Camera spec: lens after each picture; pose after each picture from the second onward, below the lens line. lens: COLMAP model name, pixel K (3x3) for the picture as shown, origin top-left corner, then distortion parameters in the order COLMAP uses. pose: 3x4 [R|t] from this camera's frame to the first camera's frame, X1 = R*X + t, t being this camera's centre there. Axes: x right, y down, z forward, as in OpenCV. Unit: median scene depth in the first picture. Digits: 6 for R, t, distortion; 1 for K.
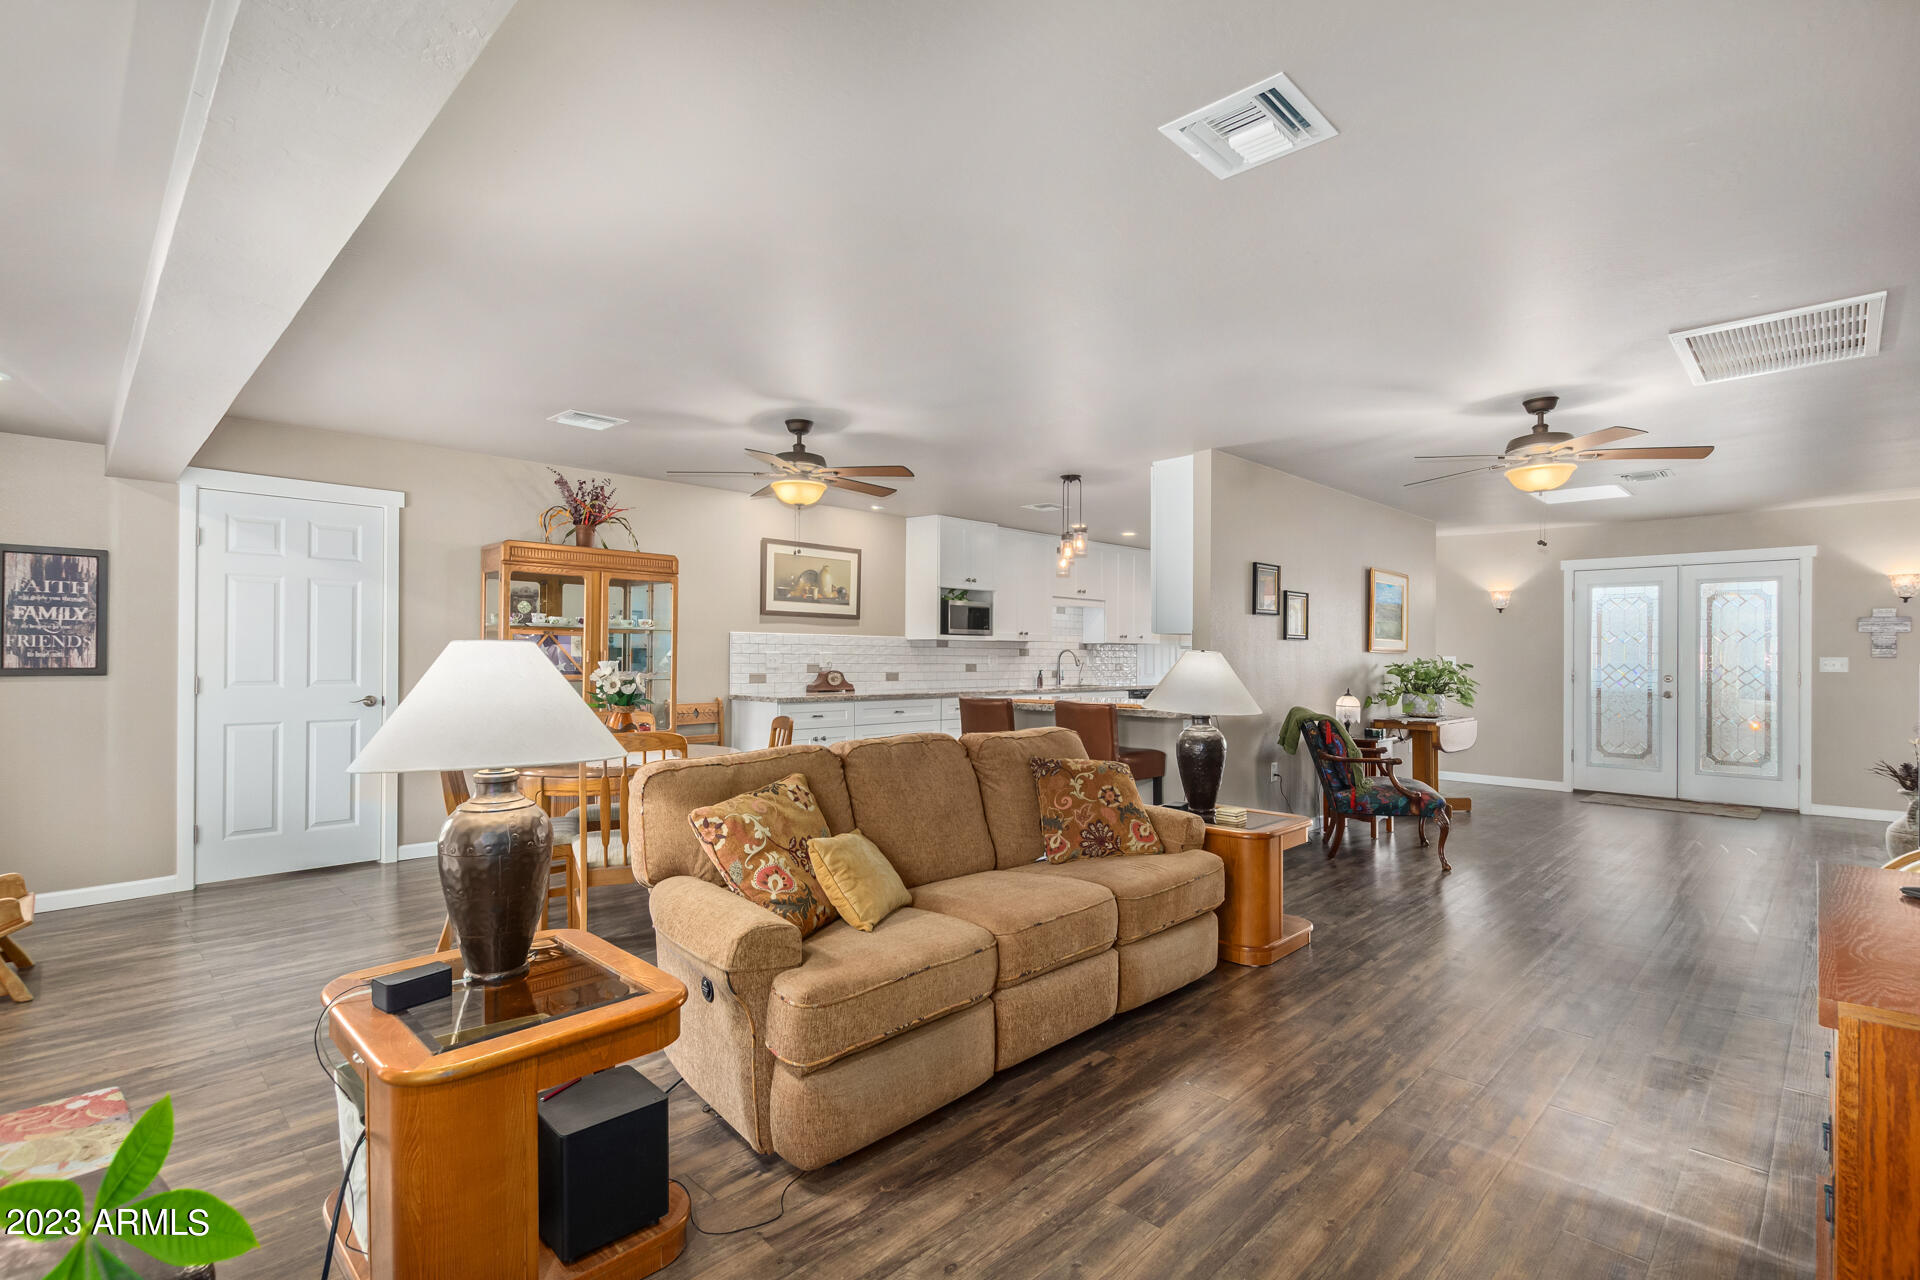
lens RADIAL K [[886.9, 0, 969.2], [0, 886.9, 651.4], [0, 0, 1]] dist [0.000642, -0.001180]
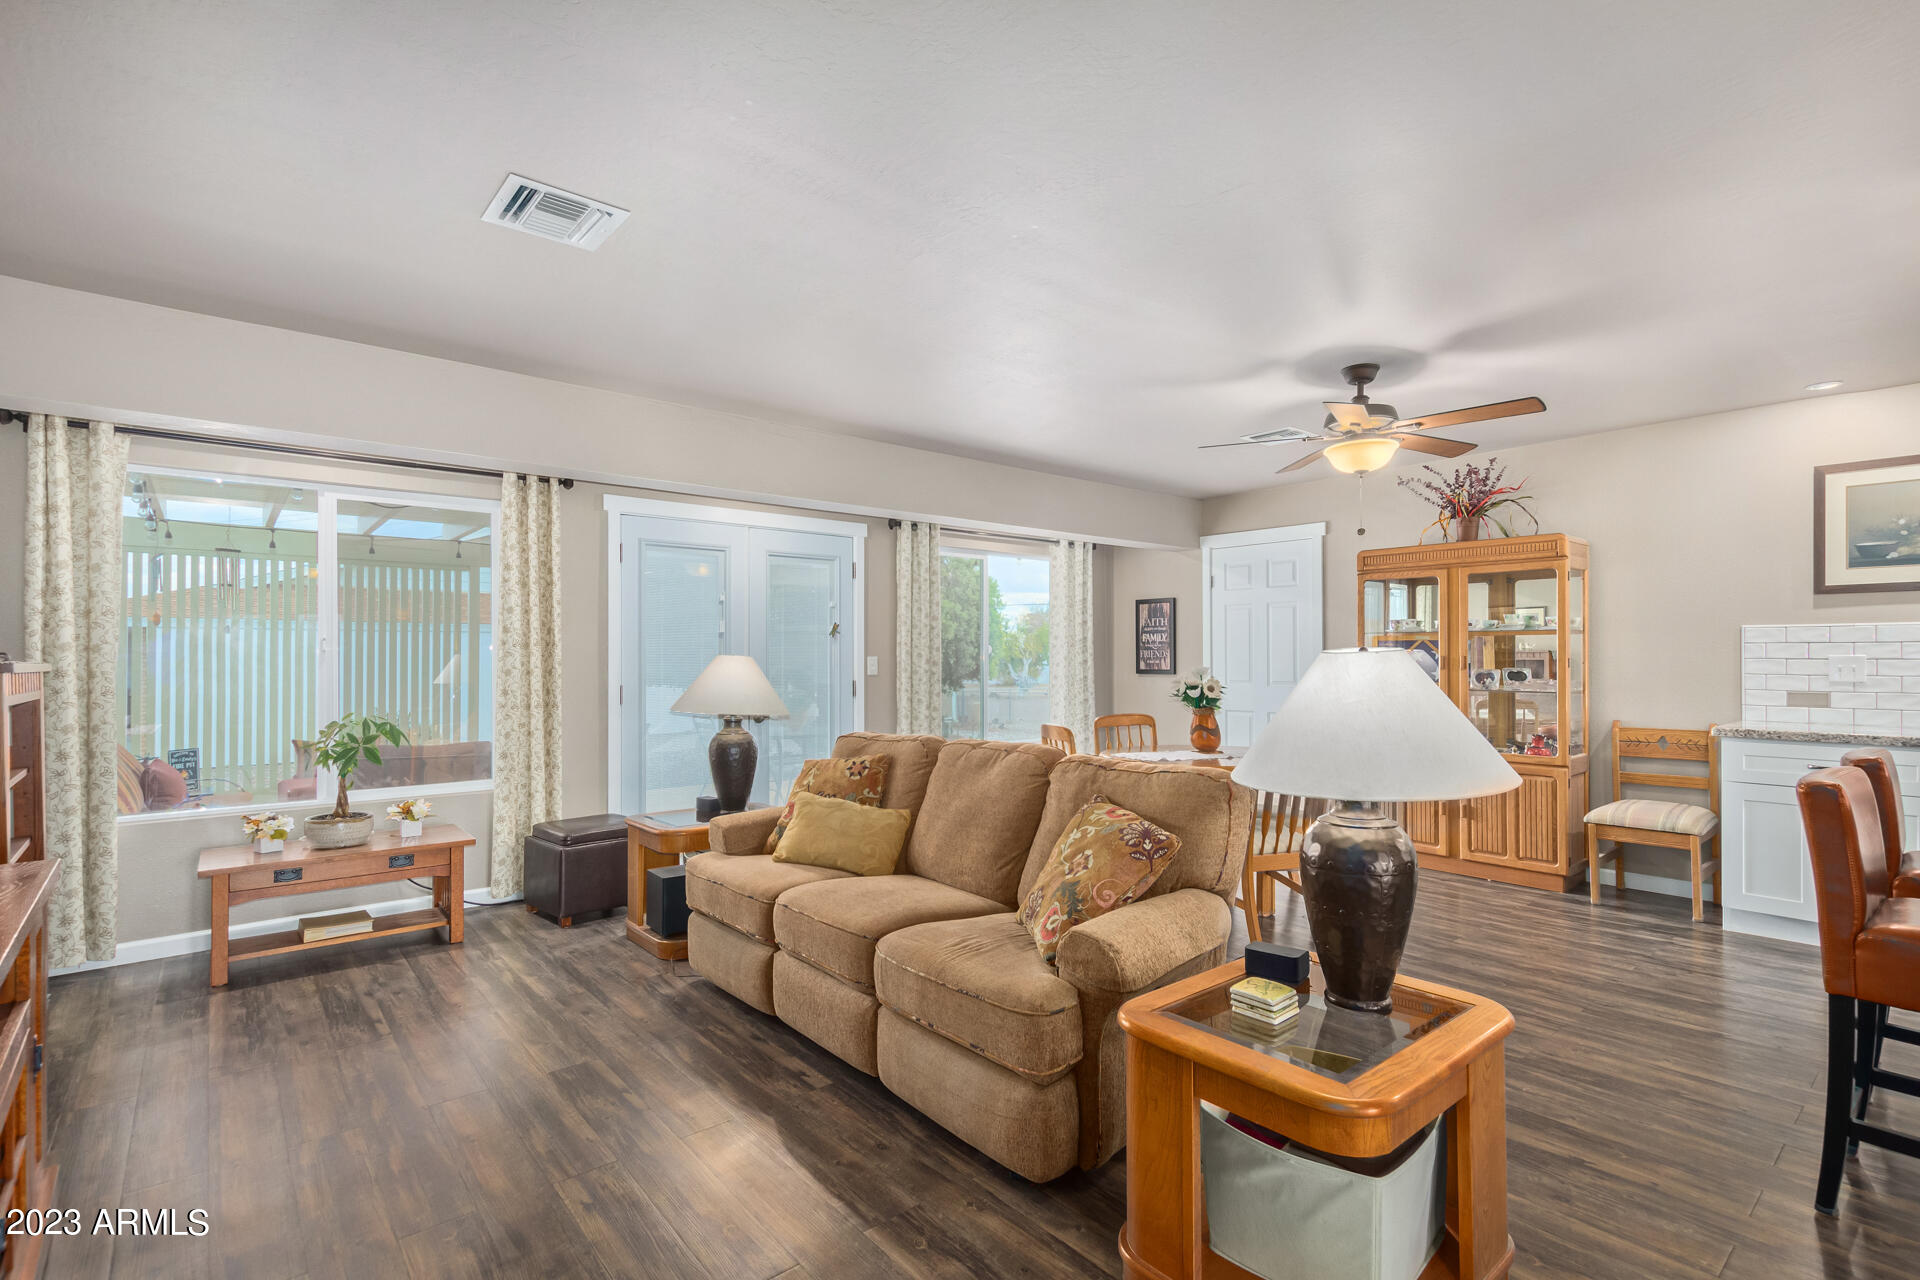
lens RADIAL K [[886.9, 0, 970.1], [0, 886.9, 643.2], [0, 0, 1]] dist [0.000642, -0.001180]
pose [[-0.083460, -0.022038, -0.996267, 0.606848], [0.005627, 0.999729, -0.022586, 0.003830], [0.996495, -0.007491, -0.083313, 0.690213]]
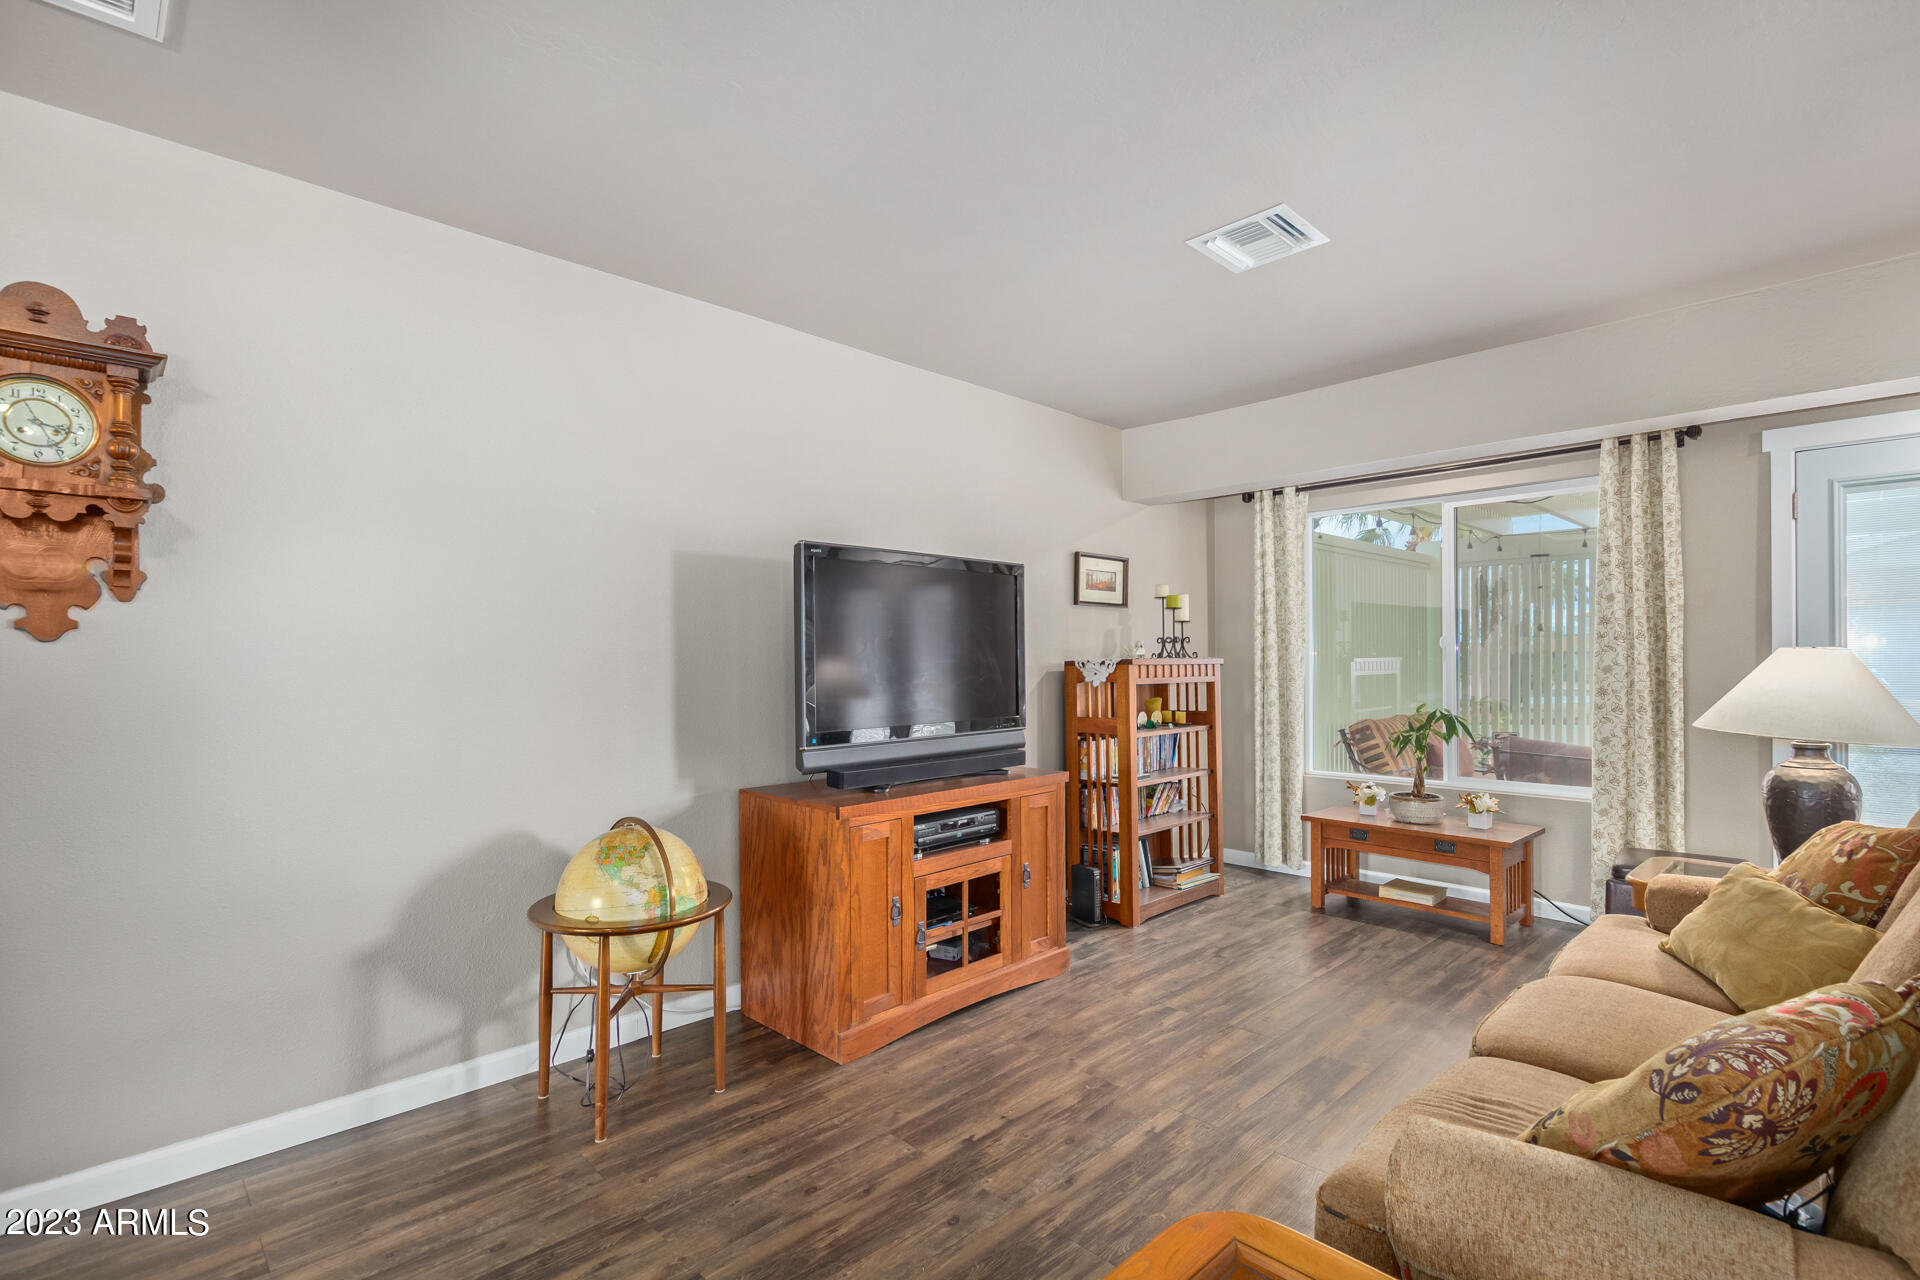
lens RADIAL K [[886.9, 0, 964.6], [0, 886.9, 655.4], [0, 0, 1]] dist [0.000642, -0.001180]
pose [[-0.999828, -0.000131, 0.018535, 0.304606], [-0.000279, 0.999968, -0.007982, 0.004460], [-0.018533, -0.007986, -0.999796, 0.948353]]
